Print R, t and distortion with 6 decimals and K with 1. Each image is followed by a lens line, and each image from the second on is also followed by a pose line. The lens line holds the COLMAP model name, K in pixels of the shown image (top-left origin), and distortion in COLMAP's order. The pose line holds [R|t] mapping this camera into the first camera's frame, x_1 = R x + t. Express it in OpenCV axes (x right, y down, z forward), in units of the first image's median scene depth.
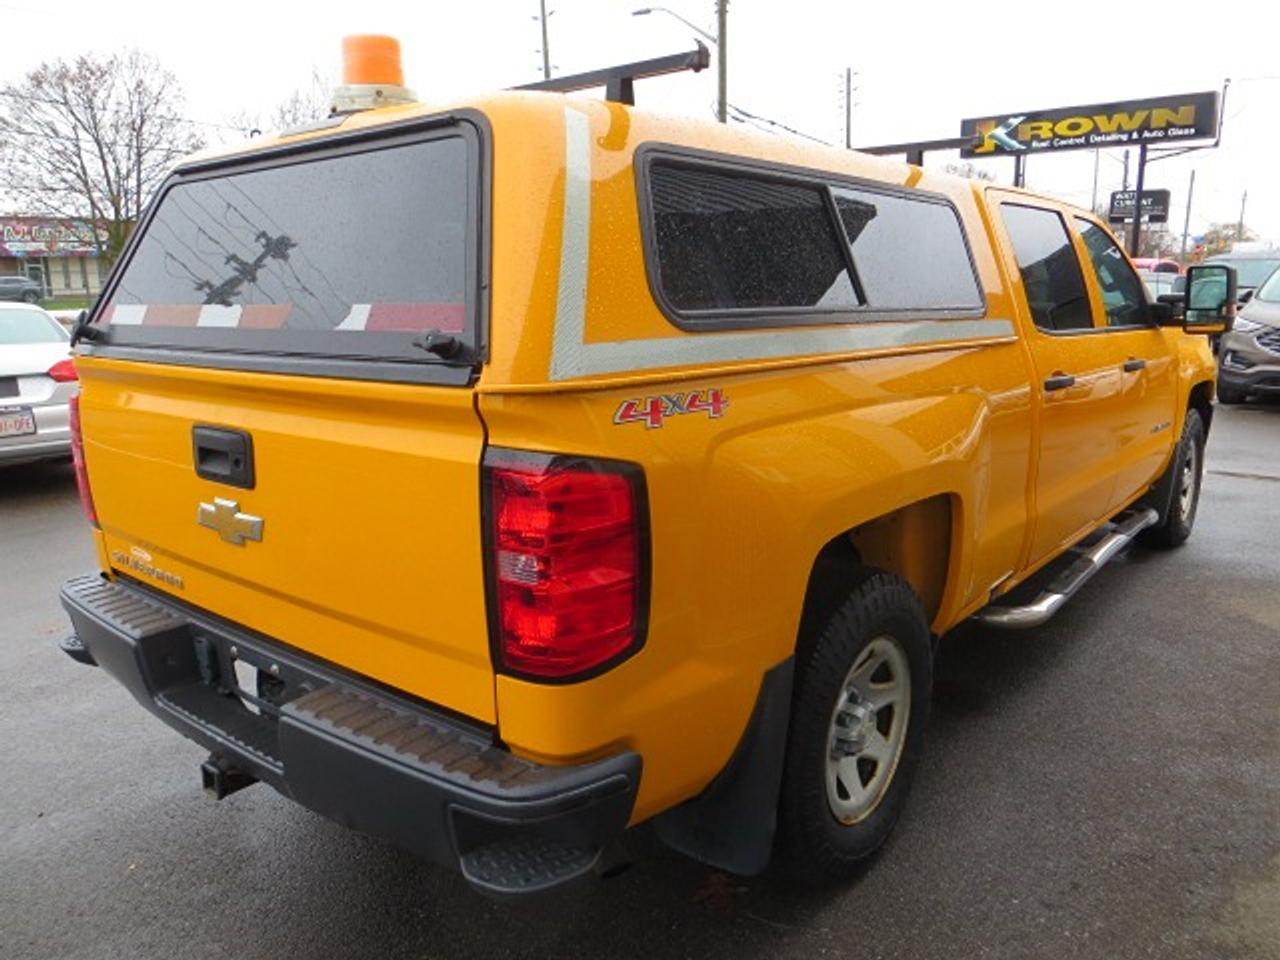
lens RADIAL K [[955.3, 0, 650.3], [0, 955.3, 476.7], [0, 0, 1]] dist [-0.017078, -0.008842]
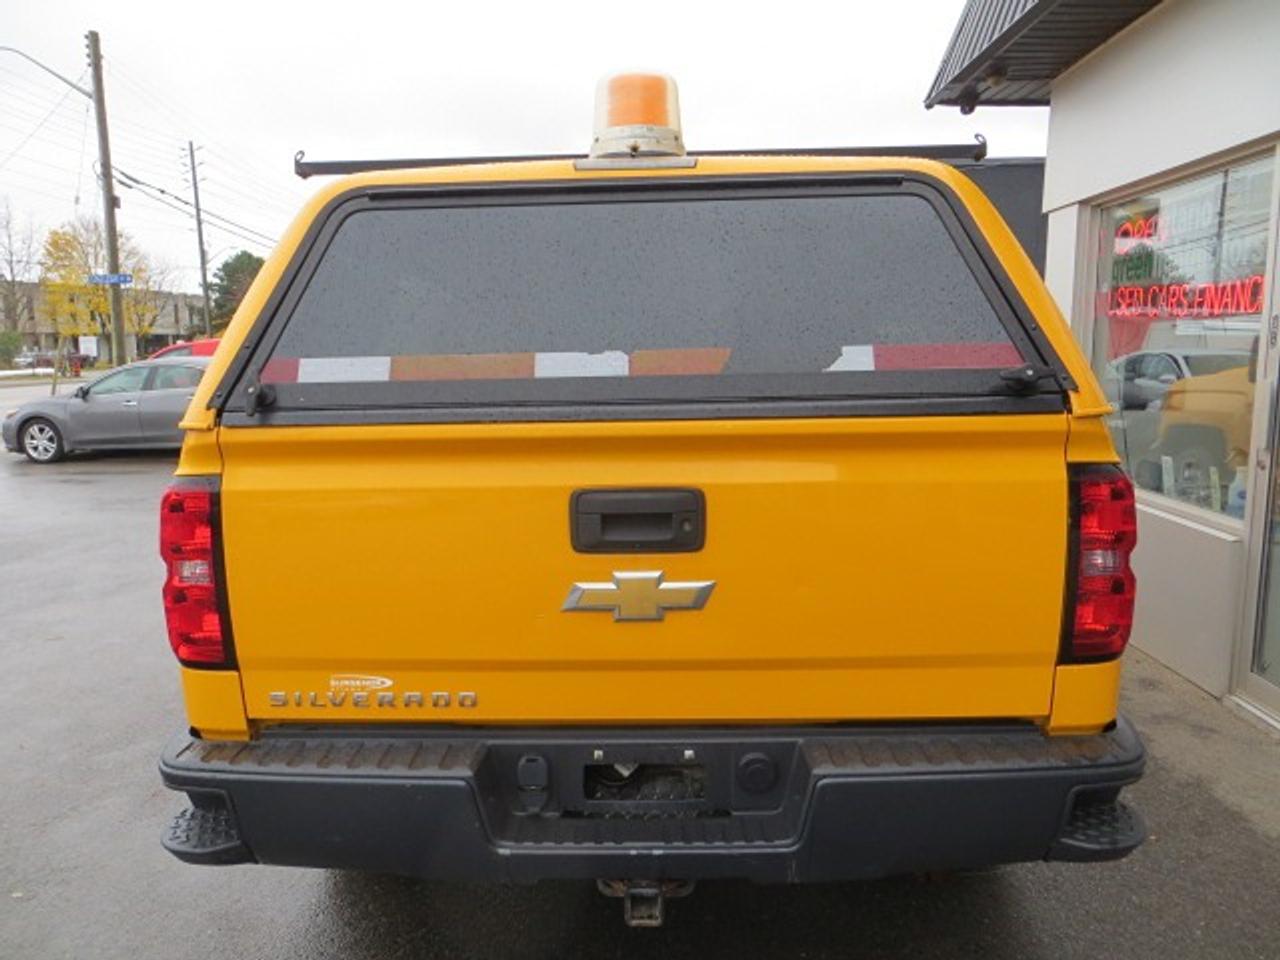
lens RADIAL K [[955.3, 0, 649.9], [0, 955.3, 480.6], [0, 0, 1]] dist [-0.017078, -0.008842]
pose [[0.799780, -0.082279, 0.594628, -0.282375], [0.128777, 0.991017, -0.036077, -0.007610], [-0.586318, 0.105428, 0.803191, 0.083596]]
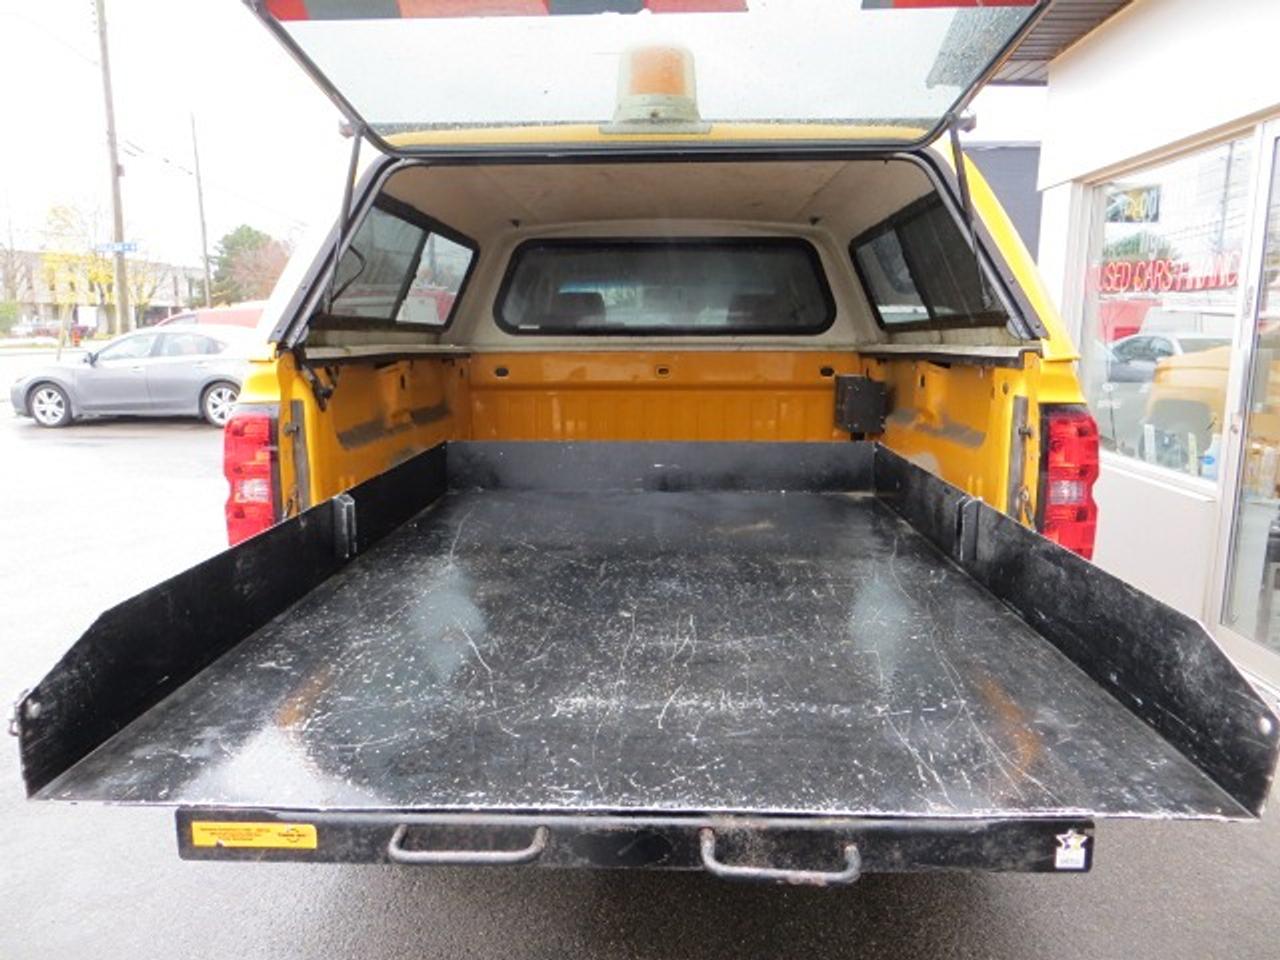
lens RADIAL K [[955.3, 0, 644.9], [0, 955.3, 480.7], [0, 0, 1]] dist [-0.017078, -0.008842]
pose [[0.802536, -0.081117, 0.591064, -0.305536], [0.111961, 0.993589, -0.015659, 0.007025], [-0.586004, 0.078744, 0.806473, 0.063667]]
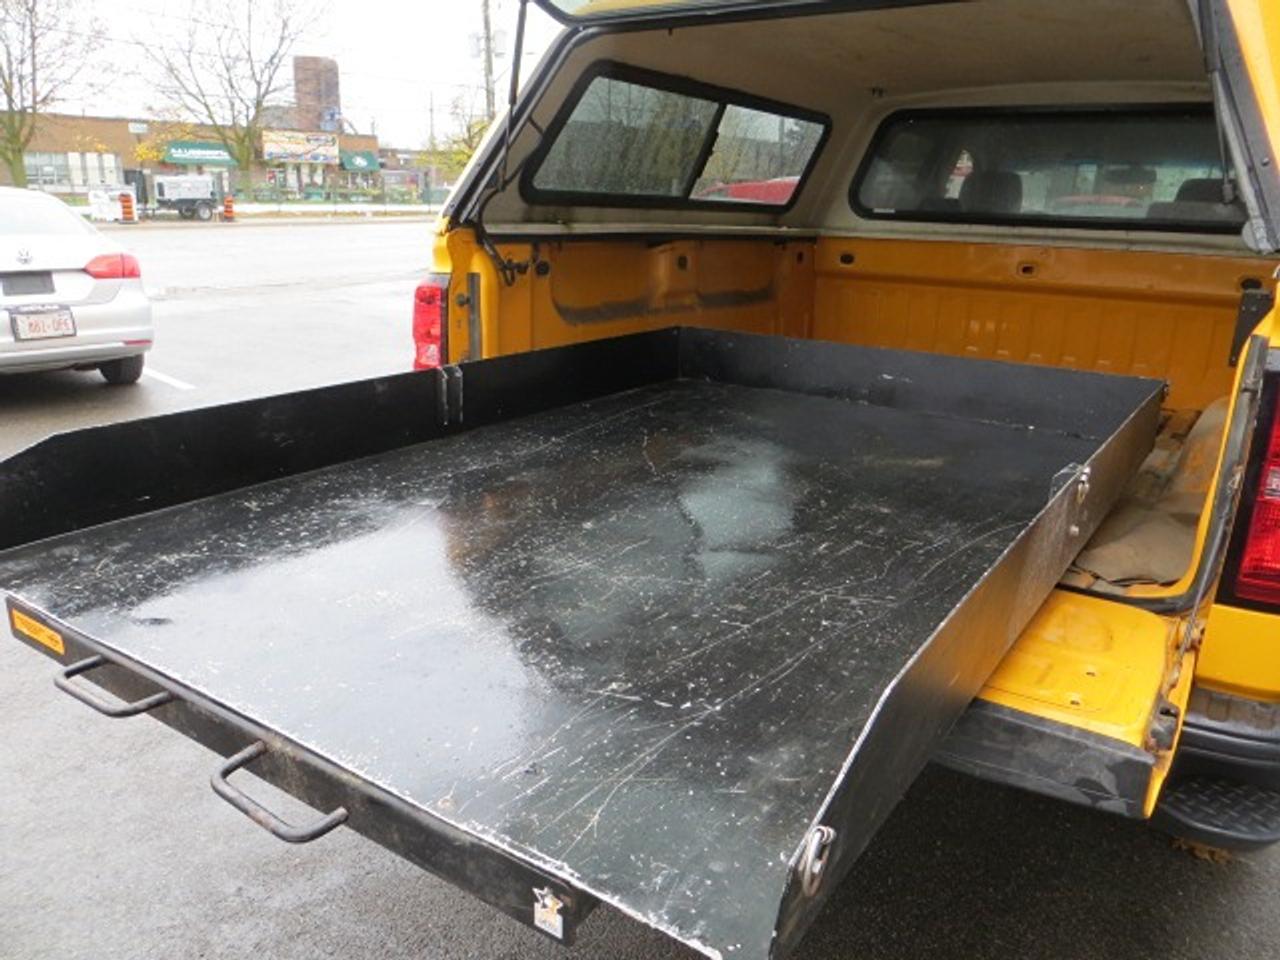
lens RADIAL K [[955.3, 0, 647.5], [0, 955.3, 485.8], [0, 0, 1]] dist [-0.017078, -0.008842]
pose [[0.995827, 0.016322, 0.089790, -0.183715], [-0.024001, 0.996082, 0.085112, 0.007202], [-0.088049, -0.086912, 0.992317, 0.039426]]
